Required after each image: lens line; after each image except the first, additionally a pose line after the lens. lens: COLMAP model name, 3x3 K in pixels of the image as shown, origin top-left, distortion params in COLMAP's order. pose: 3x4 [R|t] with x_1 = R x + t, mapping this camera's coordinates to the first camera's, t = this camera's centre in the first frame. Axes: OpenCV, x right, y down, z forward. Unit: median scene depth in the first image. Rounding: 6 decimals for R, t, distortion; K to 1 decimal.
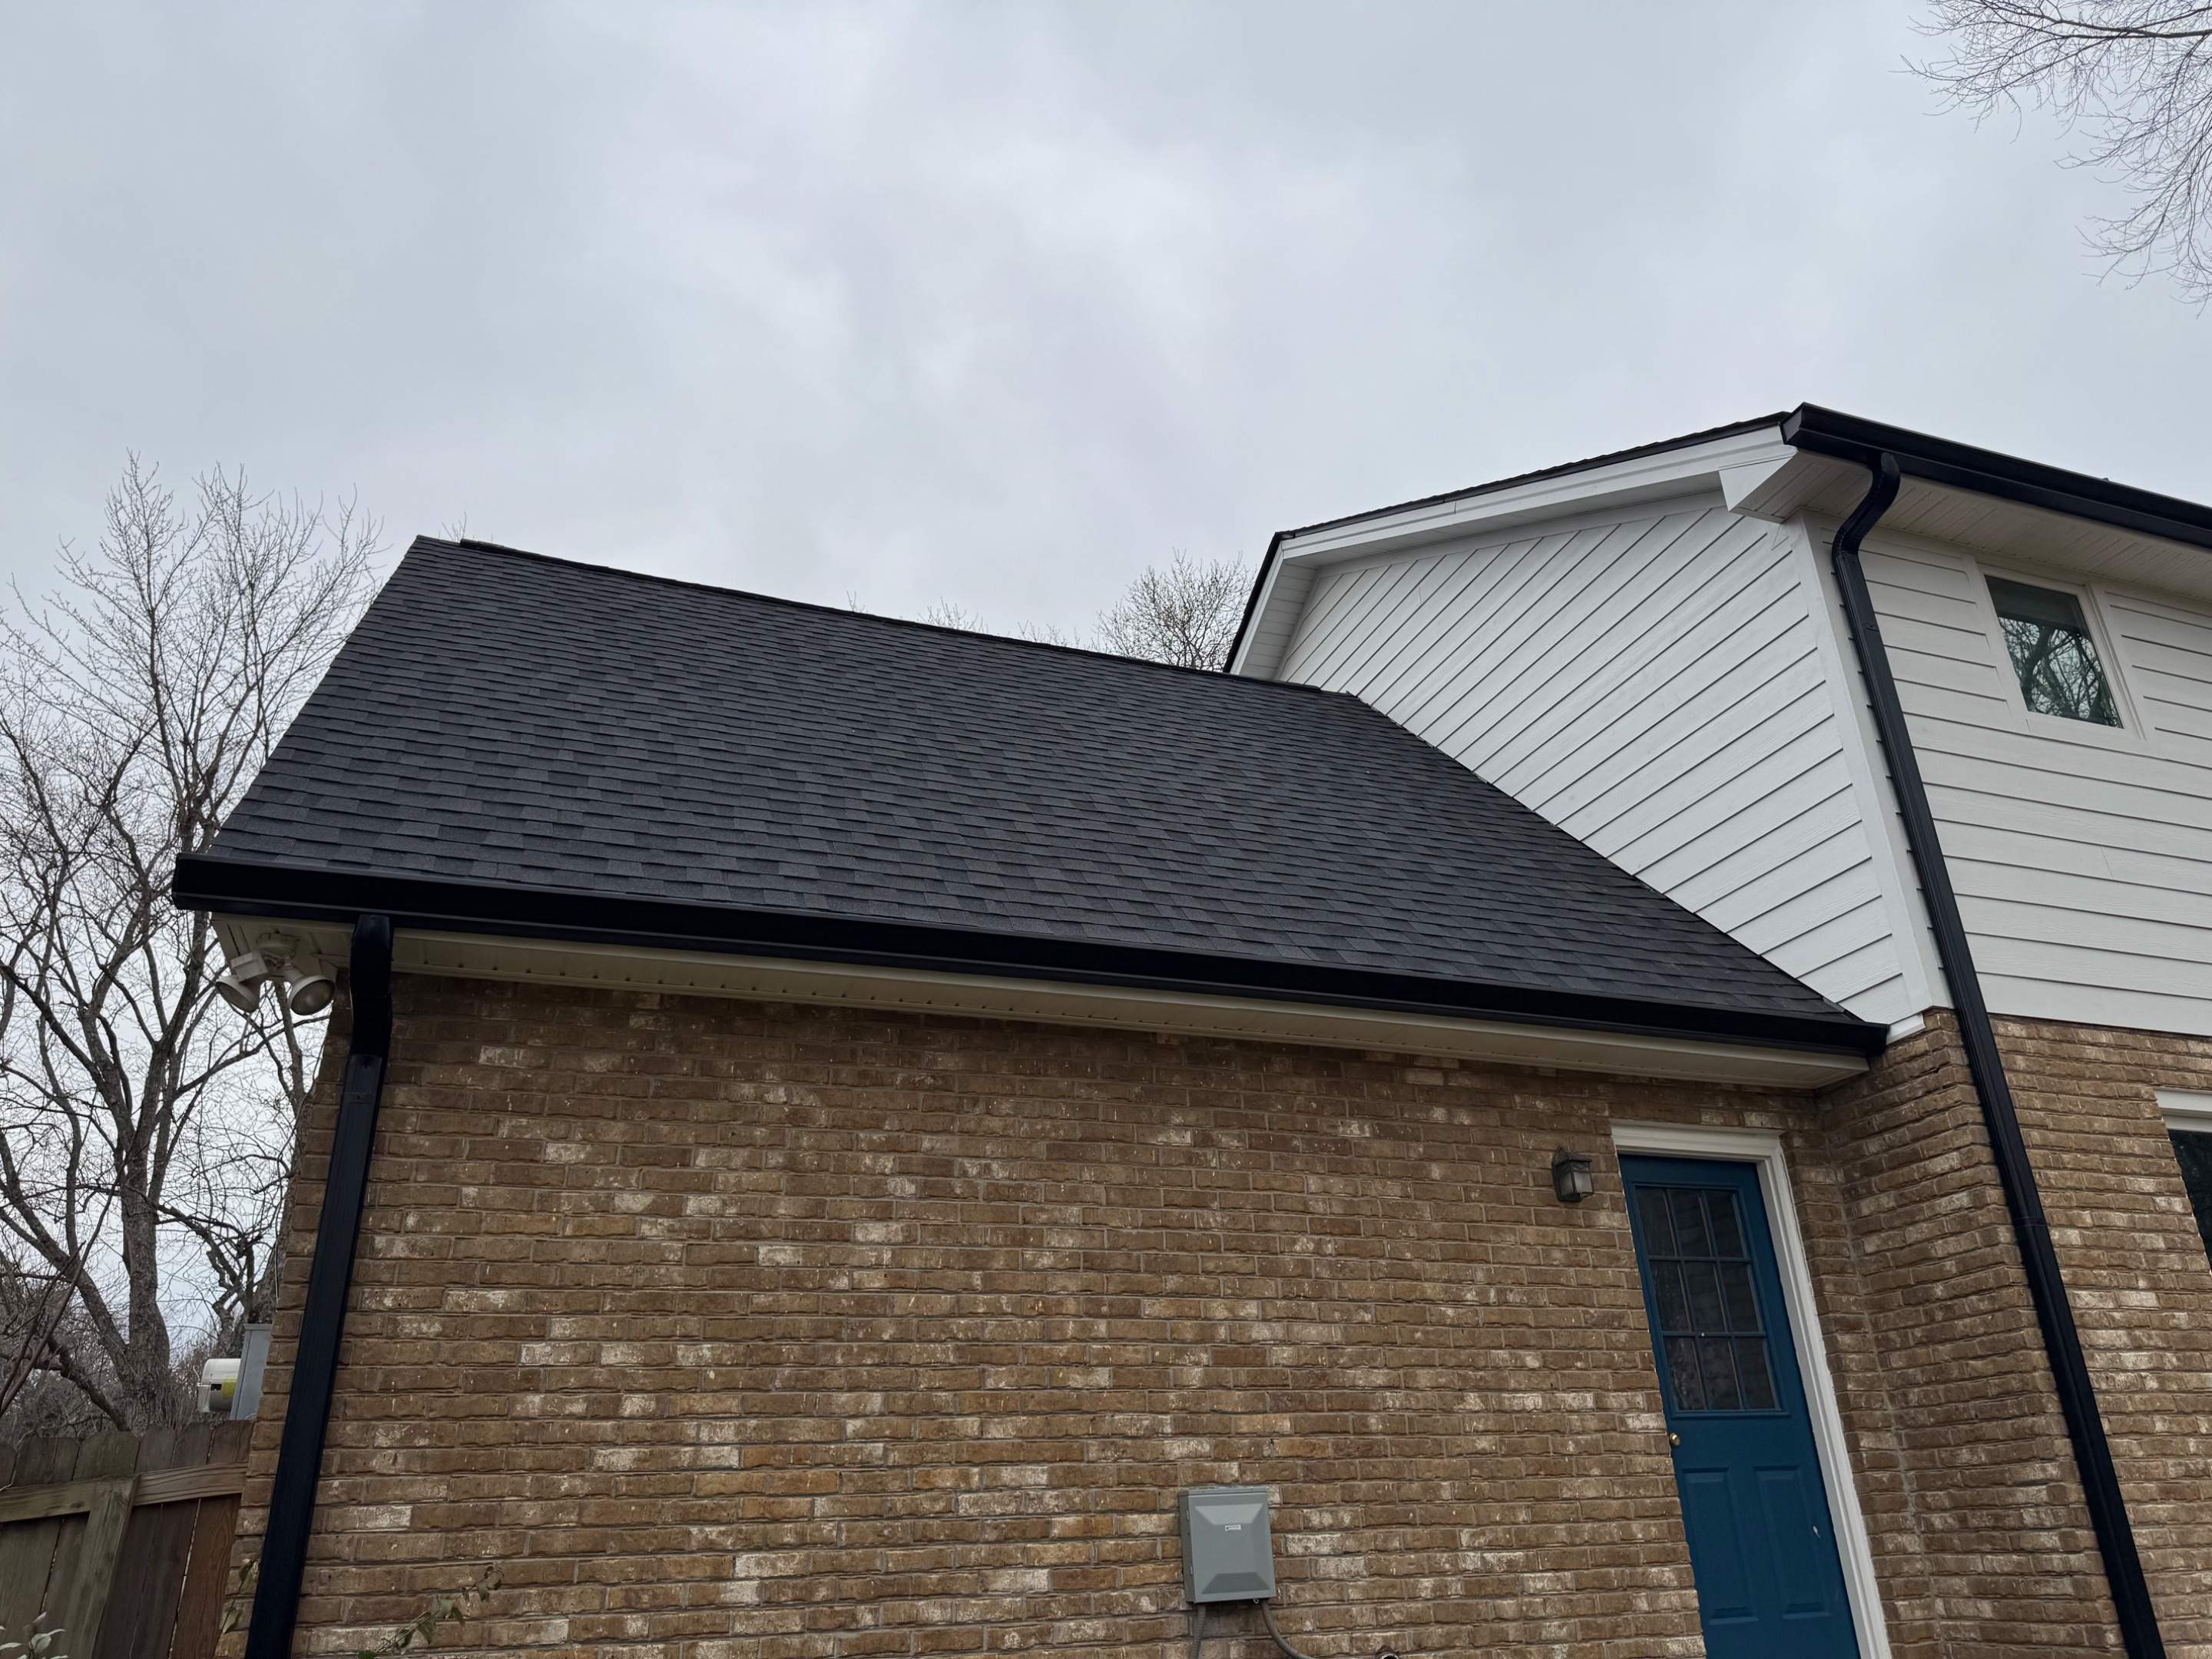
lens RADIAL K [[1556.3, 0, 1110.9], [0, 1556.3, 833.6], [0, 0, 1]] dist [0.059267, -0.073397]
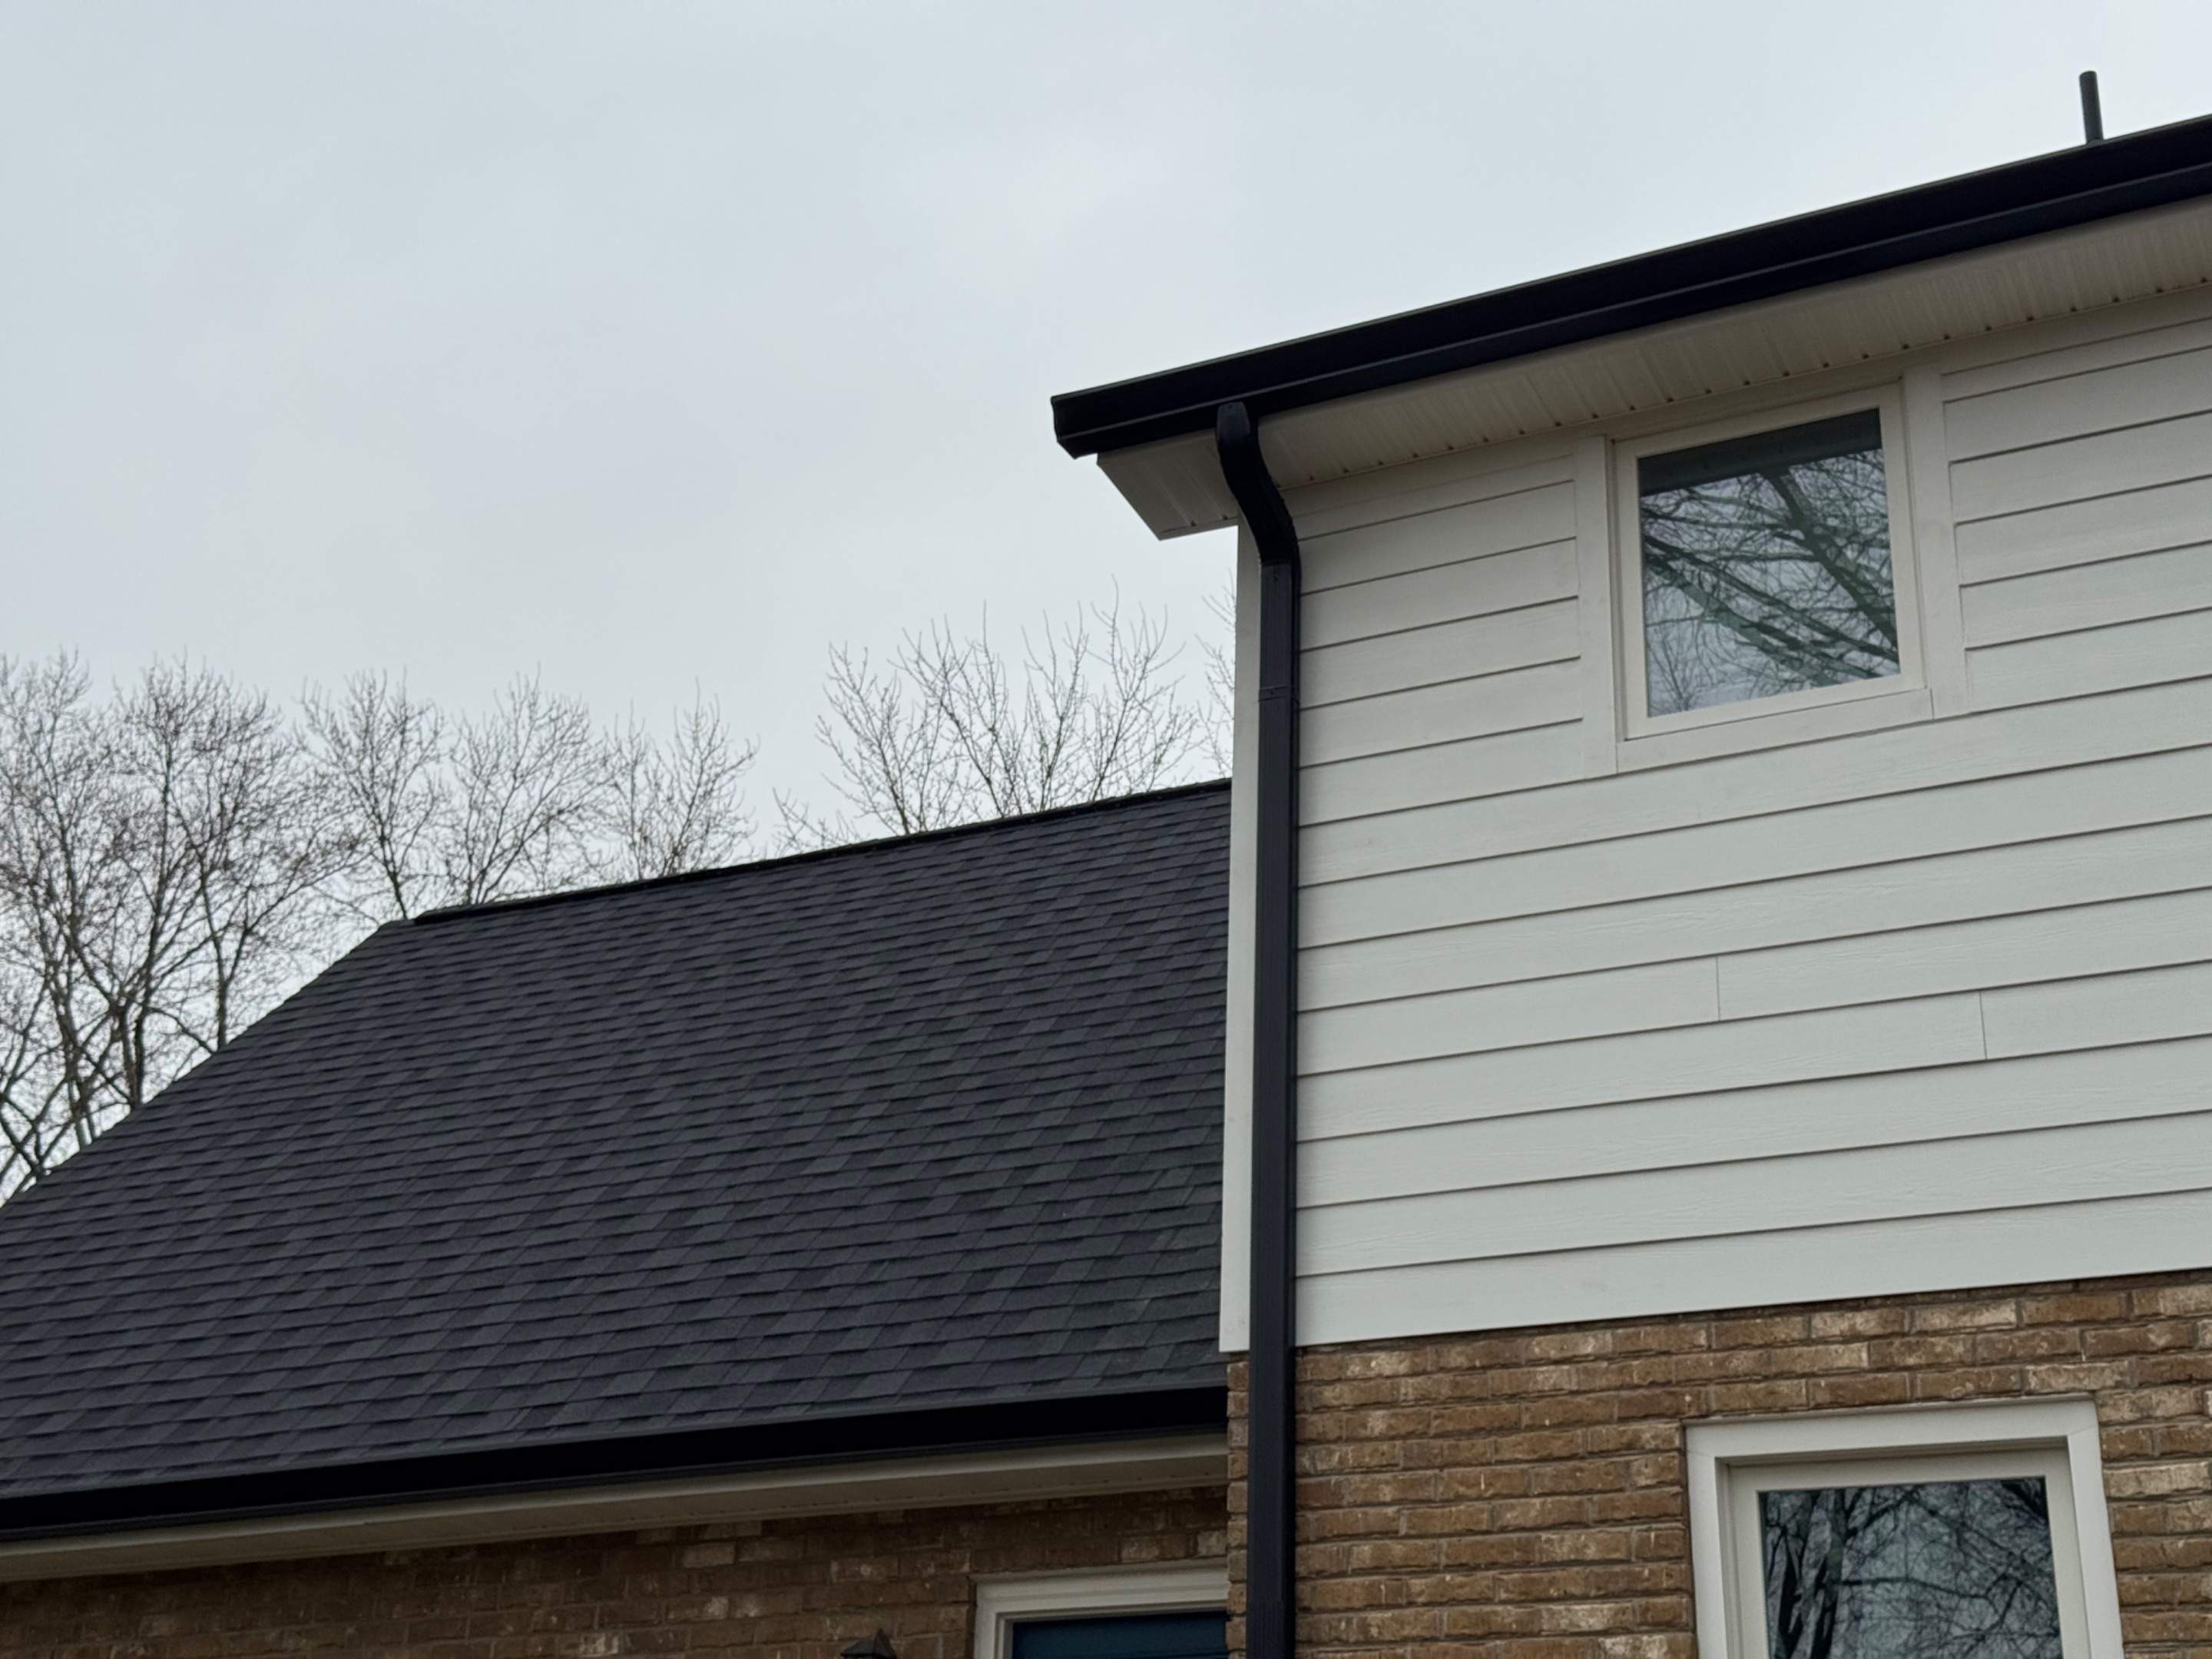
lens RADIAL K [[2988.9, 0, 1104.1], [0, 2988.9, 881.7], [0, 0, 1]] dist [0.213839, -0.464542]
pose [[0.700294, -0.243194, -0.671151, 1.552202], [0.250500, 0.964111, -0.087972, 0.028152], [0.668459, -0.106517, 0.736082, 0.145210]]
